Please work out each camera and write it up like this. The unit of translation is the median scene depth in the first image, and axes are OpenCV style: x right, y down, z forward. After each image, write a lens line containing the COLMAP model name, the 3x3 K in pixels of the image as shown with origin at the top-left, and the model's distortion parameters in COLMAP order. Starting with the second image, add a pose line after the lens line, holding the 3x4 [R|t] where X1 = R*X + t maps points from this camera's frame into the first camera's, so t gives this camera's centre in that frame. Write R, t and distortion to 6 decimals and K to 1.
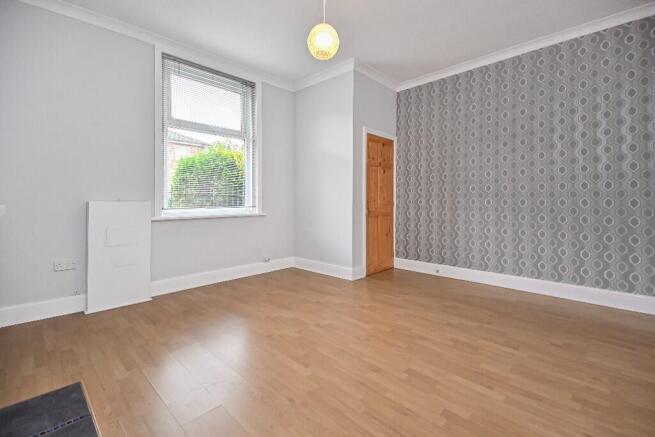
lens RADIAL K [[295.0, 0, 326.0], [0, 295.0, 198.8], [0, 0, 1]] dist [0.018762, -0.010067]
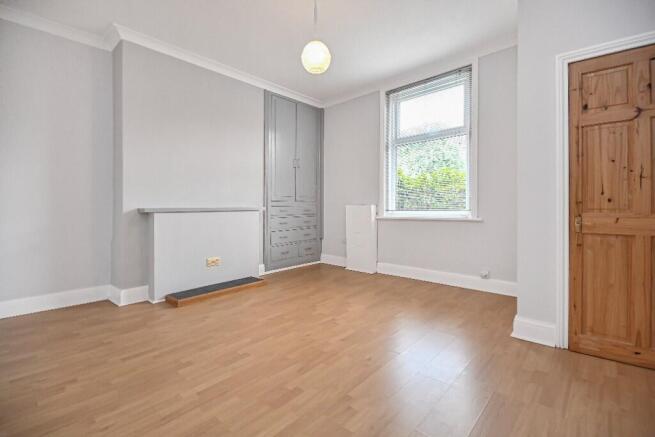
lens RADIAL K [[295.0, 0, 328.7], [0, 295.0, 214.8], [0, 0, 1]] dist [0.018762, -0.010067]
pose [[0.037017, 0.028402, -0.998911, 0.959833], [0.020095, 0.999373, 0.029160, 0.009924], [0.999113, -0.021153, 0.036423, 0.872172]]
